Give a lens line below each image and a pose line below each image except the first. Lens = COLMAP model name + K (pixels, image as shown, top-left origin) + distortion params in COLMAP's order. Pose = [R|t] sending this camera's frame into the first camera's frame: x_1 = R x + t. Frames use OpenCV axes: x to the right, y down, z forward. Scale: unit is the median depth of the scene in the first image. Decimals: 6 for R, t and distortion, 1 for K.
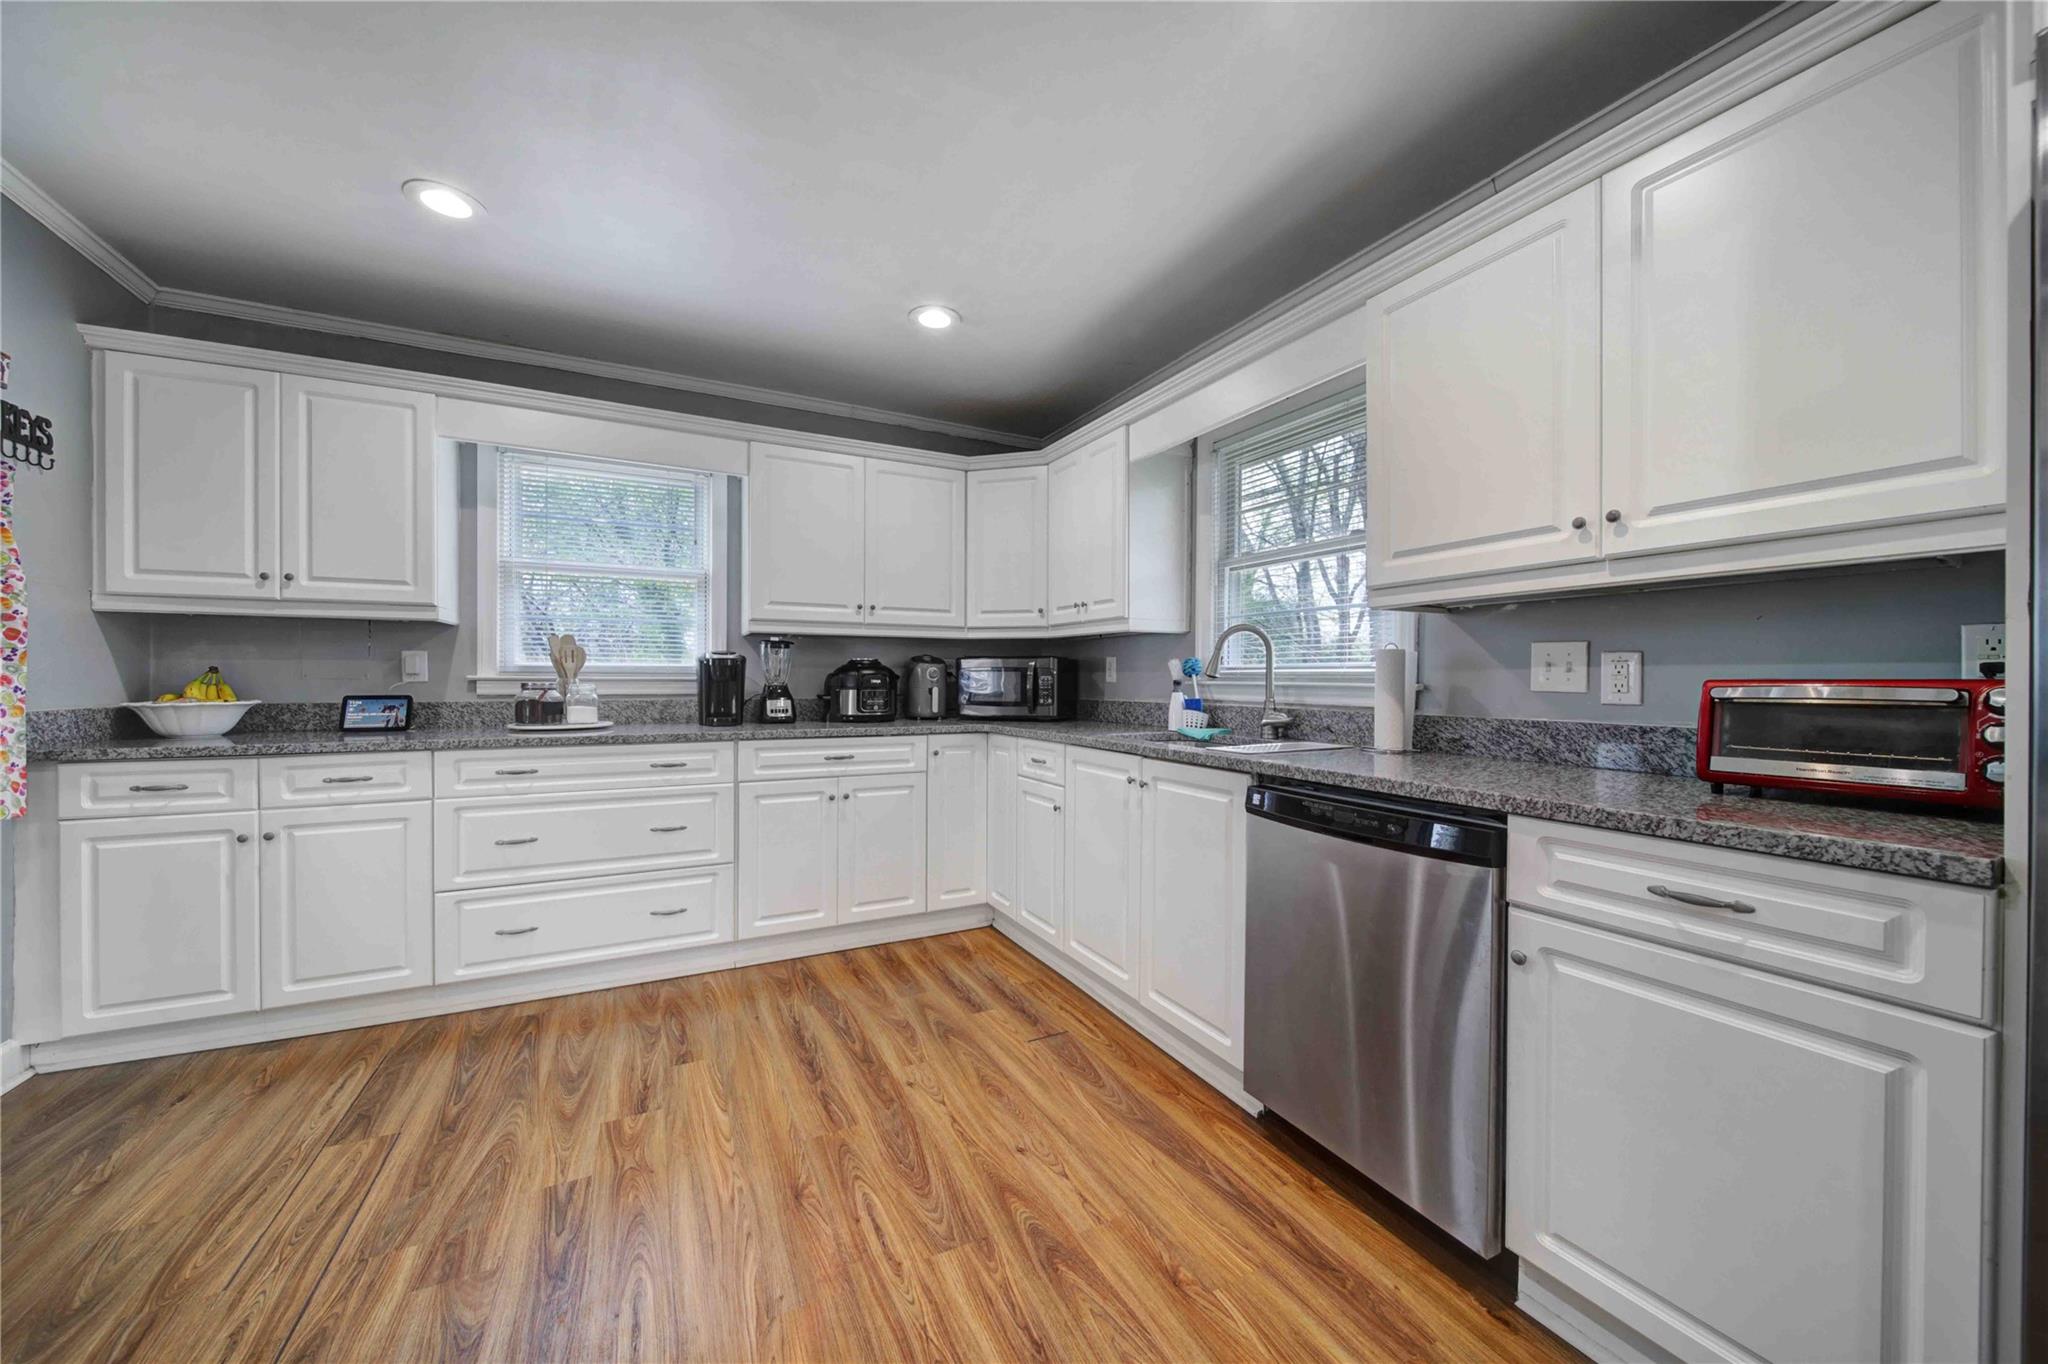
lens RADIAL K [[728.1, 0, 1021.0], [0, 728.1, 681.1], [0, 0, 1]] dist [-0.001855, -0.001216]
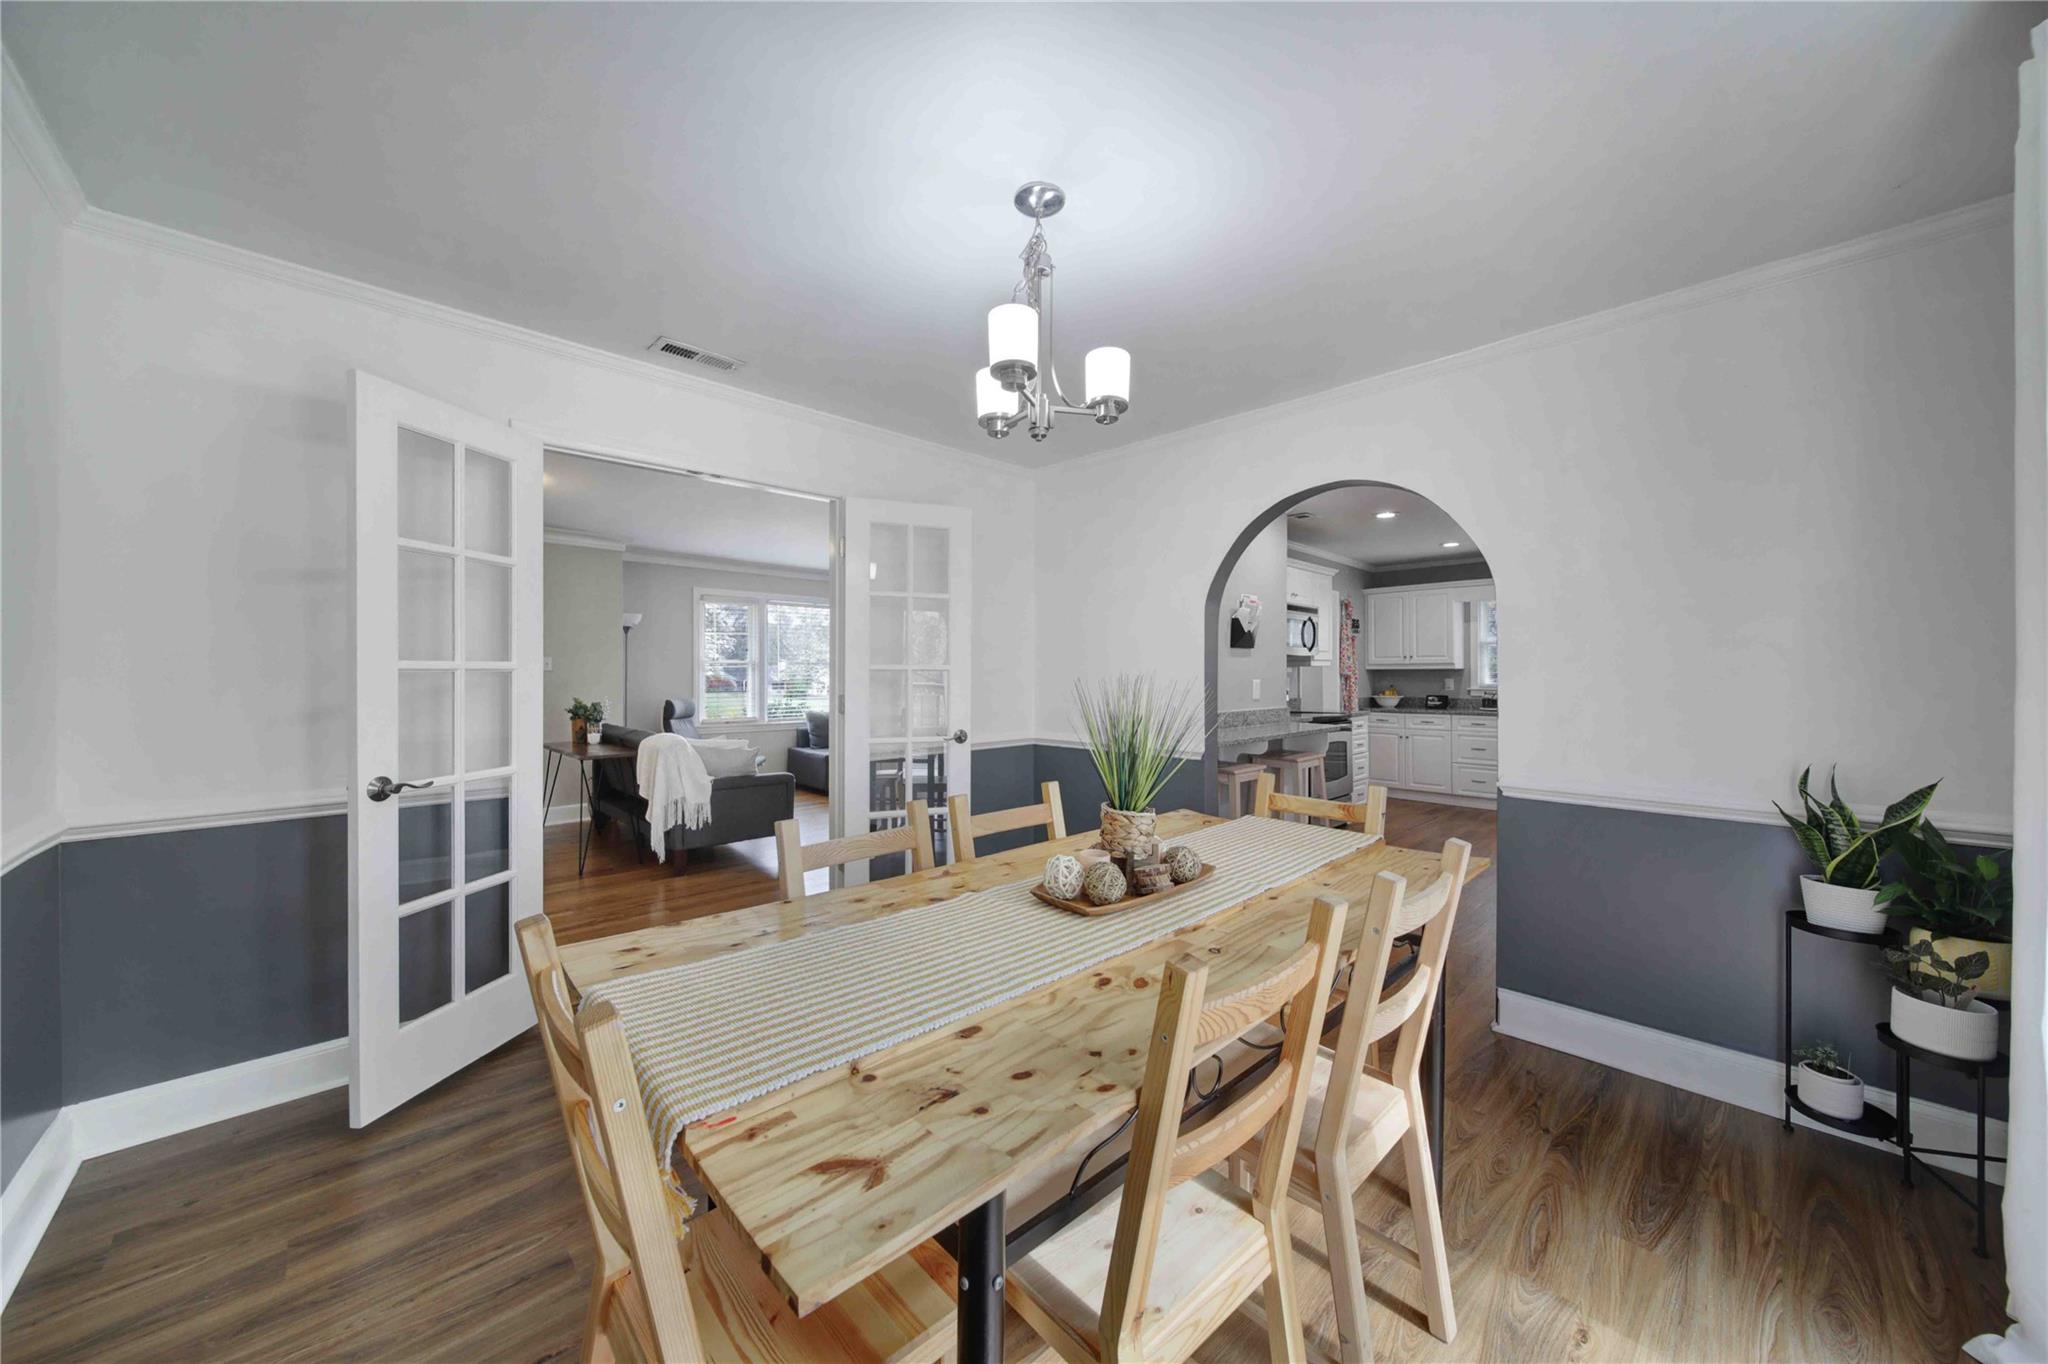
lens RADIAL K [[717.3, 0, 1023.8], [0, 717.3, 671.8], [0, 0, 1]] dist [-0.000025, -0.000001]
pose [[0.291296, -0.006438, -0.956611, 1.465502], [-0.001529, 0.999973, -0.007196, -0.054221], [0.956632, 0.003559, 0.291278, -1.503189]]
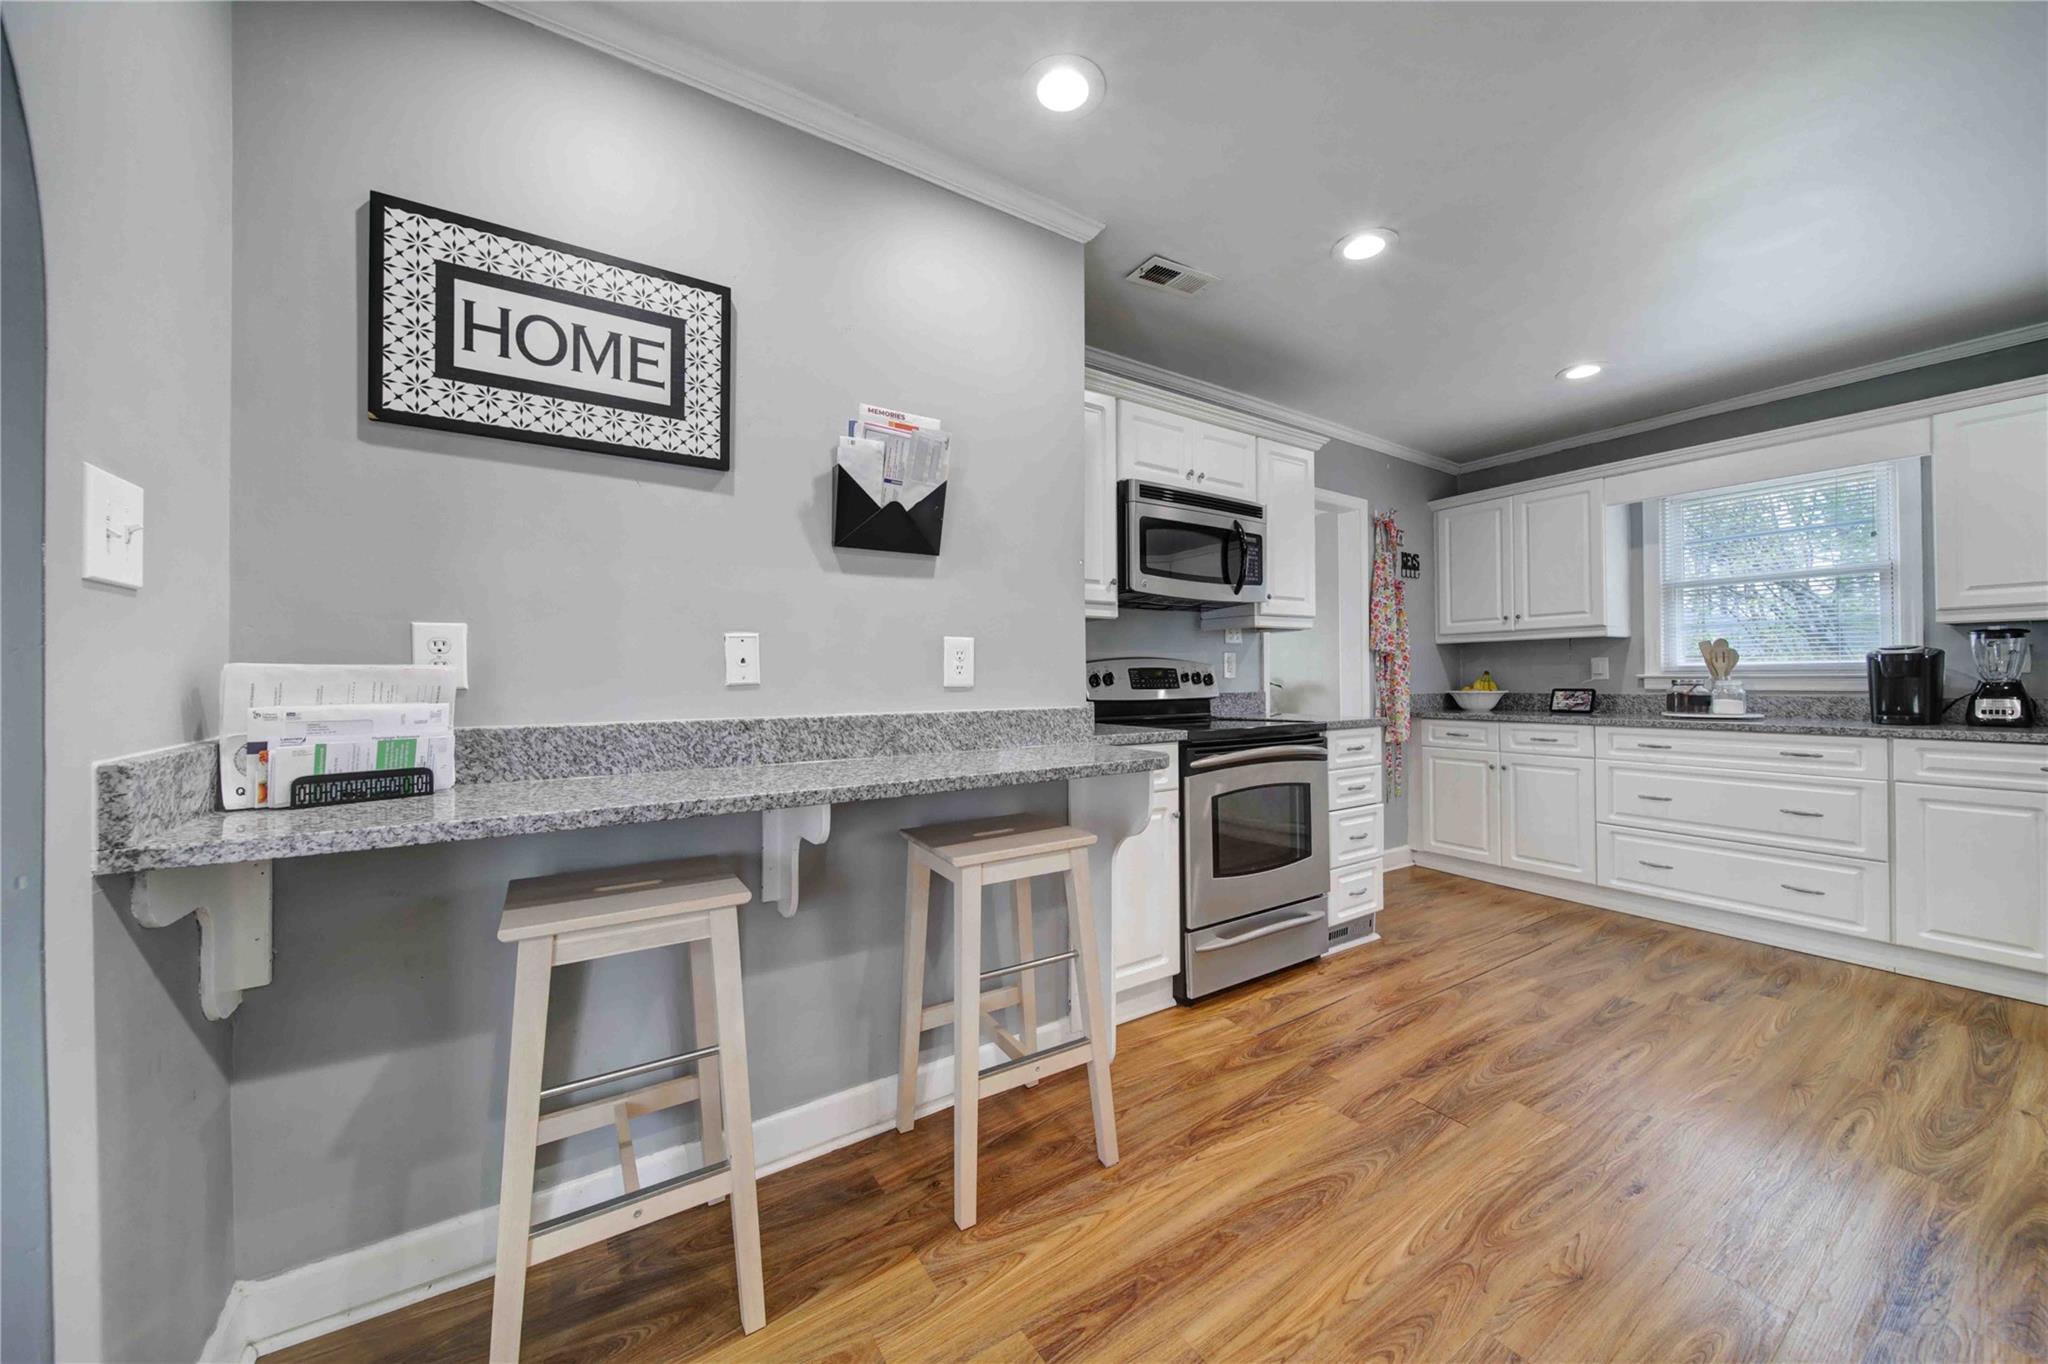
lens RADIAL K [[728.1, 0, 1017.8], [0, 728.1, 678.2], [0, 0, 1]] dist [-0.001855, -0.001216]
pose [[0.097914, -0.005015, -0.995182, 0.540090], [0.003764, 0.999982, -0.004668, 0.001374], [0.995188, -0.003289, 0.097931, -0.307262]]
